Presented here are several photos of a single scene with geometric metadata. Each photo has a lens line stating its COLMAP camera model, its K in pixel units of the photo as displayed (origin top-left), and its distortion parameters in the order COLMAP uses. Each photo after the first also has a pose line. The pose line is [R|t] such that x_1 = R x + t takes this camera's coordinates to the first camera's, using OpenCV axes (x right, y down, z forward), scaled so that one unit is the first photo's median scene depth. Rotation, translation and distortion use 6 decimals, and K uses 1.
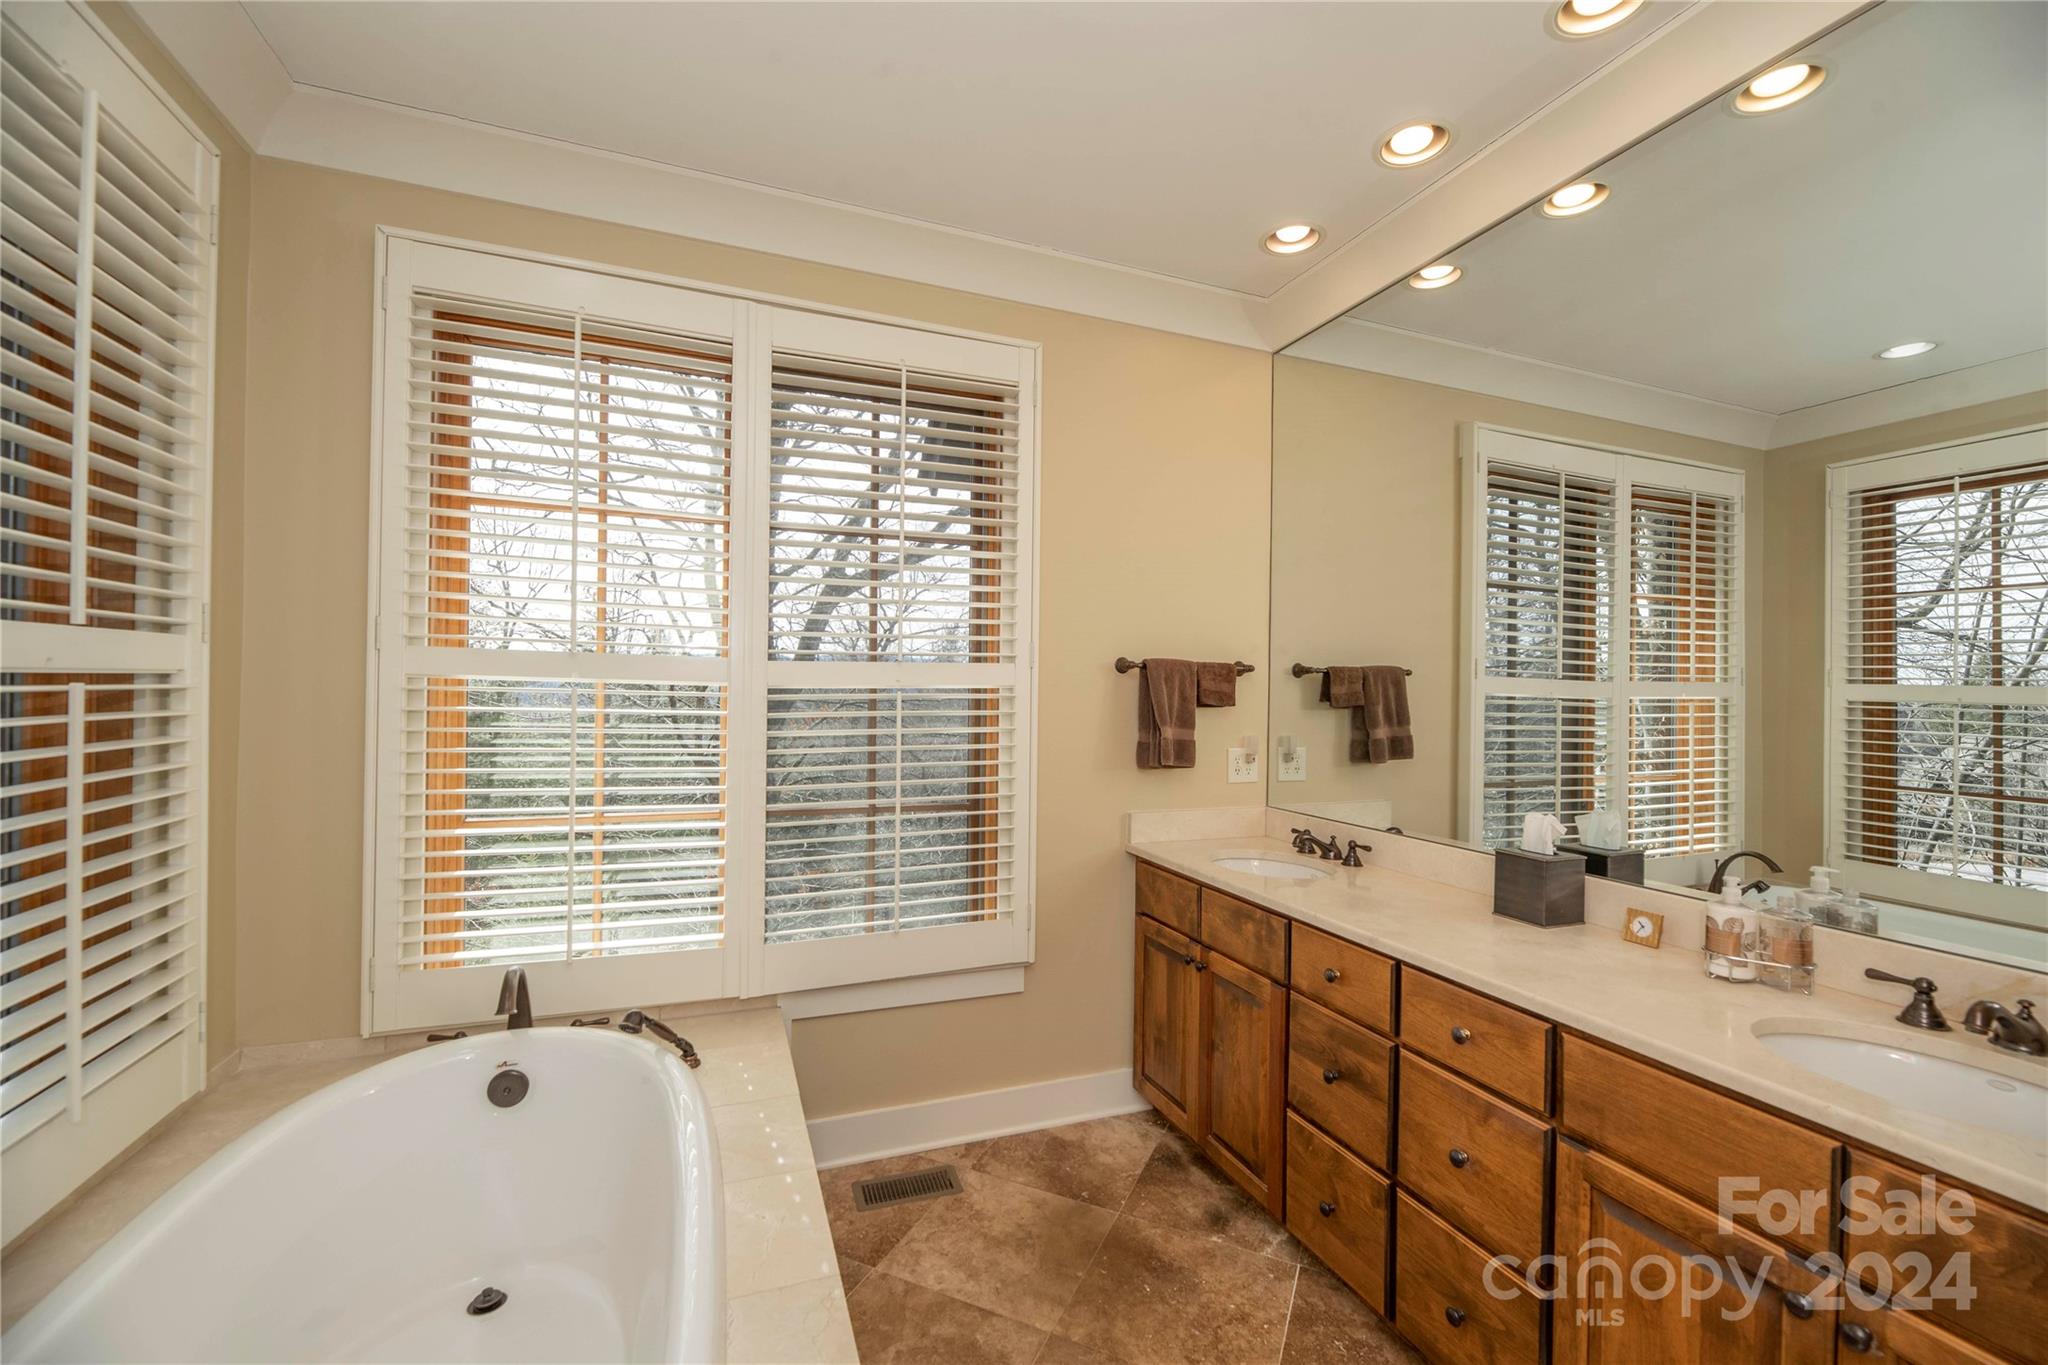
lens RADIAL K [[834.7, 0, 1027.3], [0, 834.7, 685.4], [0, 0, 1]] dist [-0.002282, -0.000709]
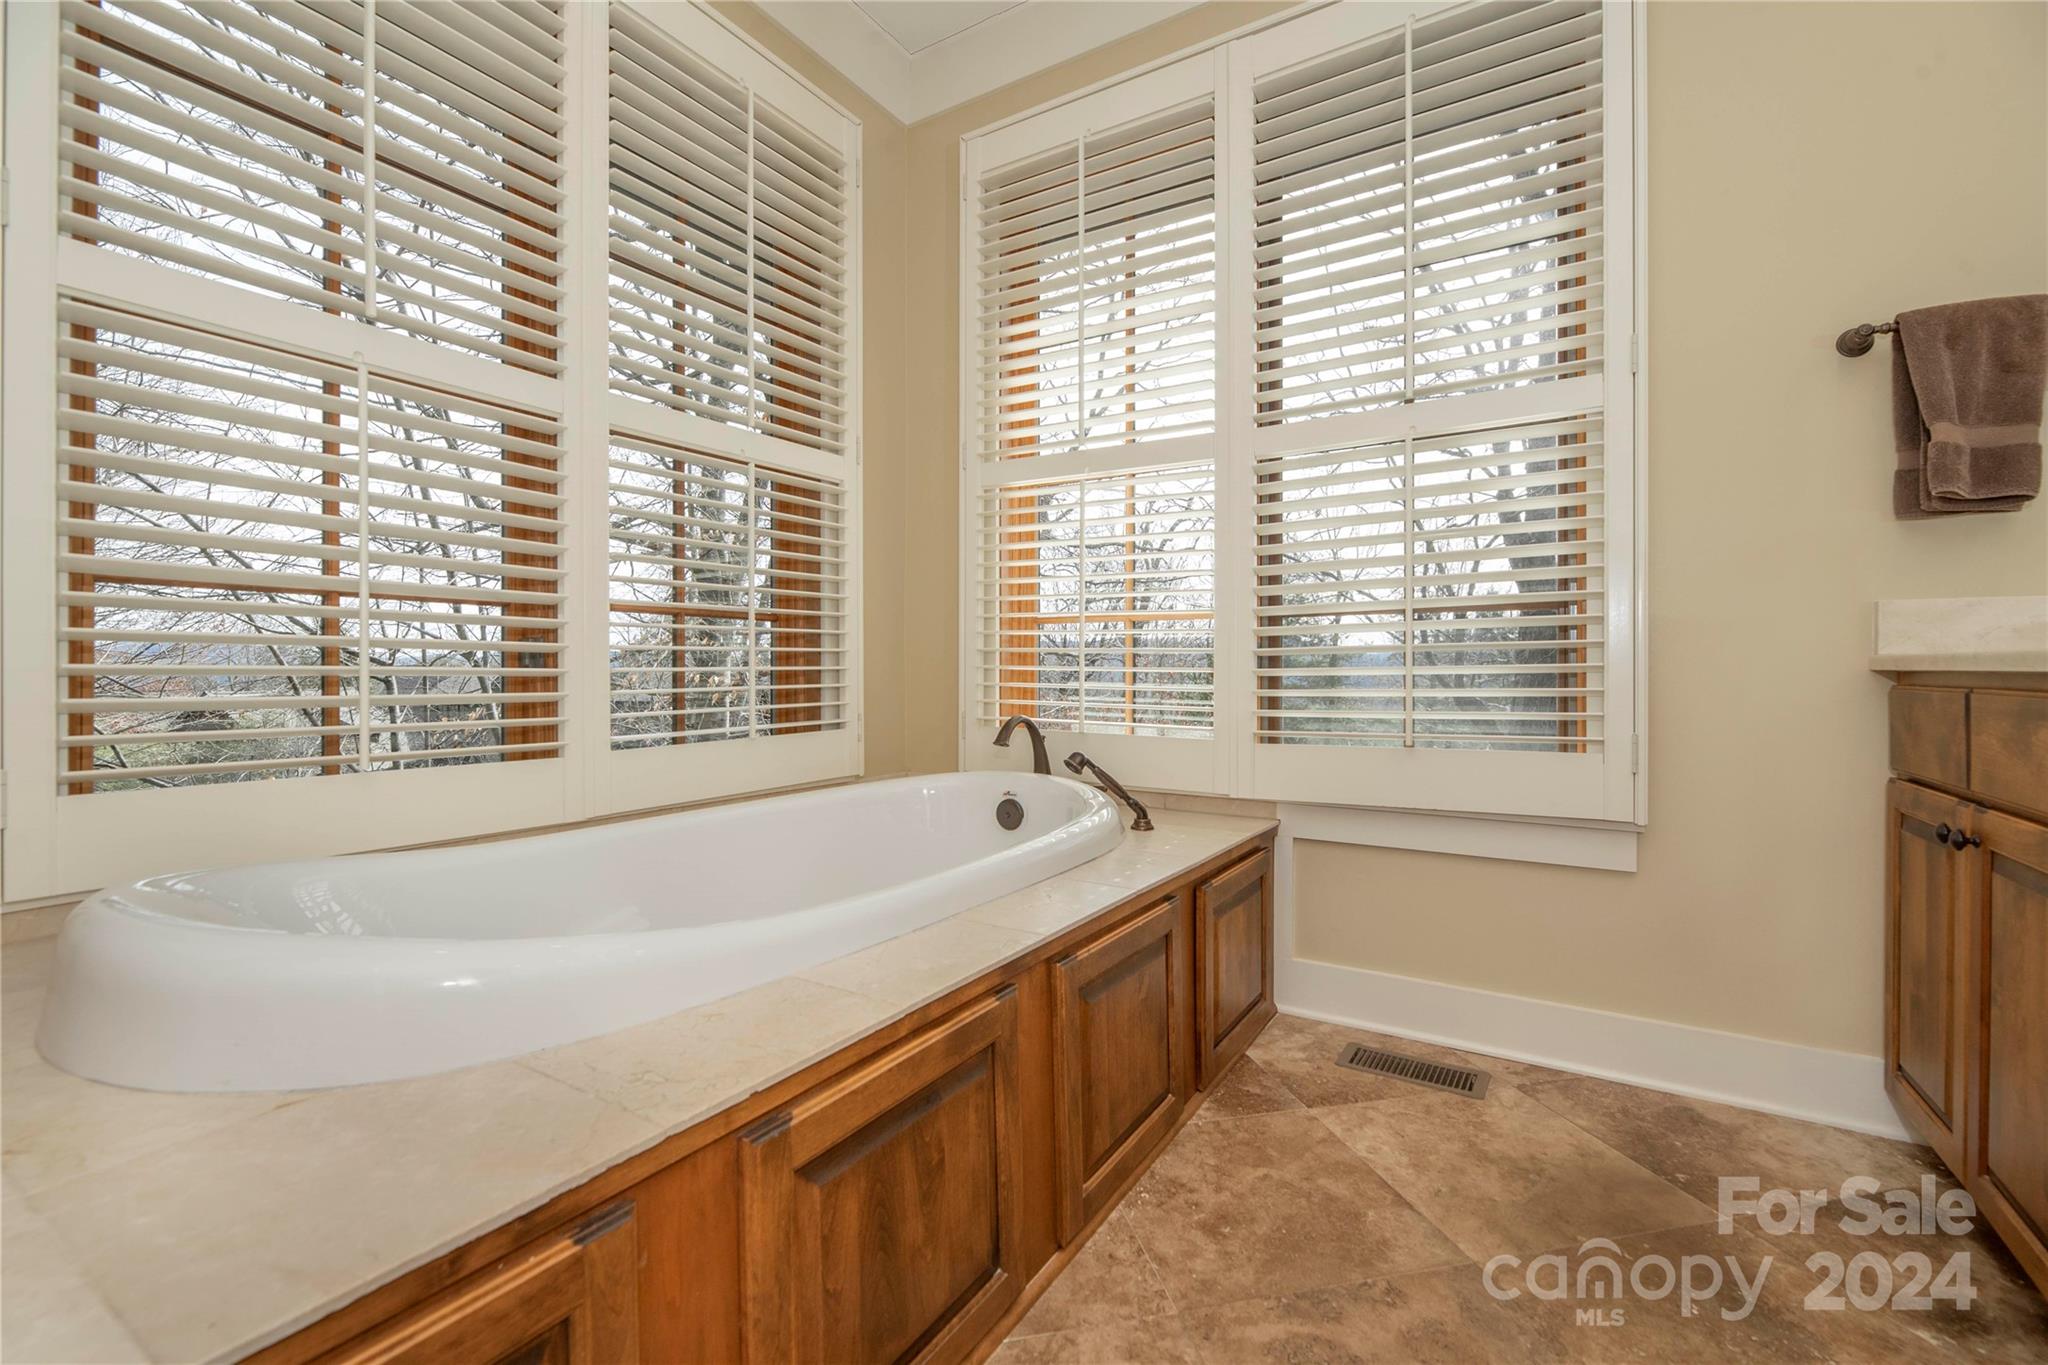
lens RADIAL K [[890.1, 0, 1023.5], [0, 890.1, 674.6], [0, 0, 1]] dist [-0.009779, -0.000005]
pose [[0.597021, -0.010017, -0.802163, 0.296405], [0.008607, 0.999944, -0.006080, 0.233686], [0.802180, -0.003274, 0.597074, 0.218900]]
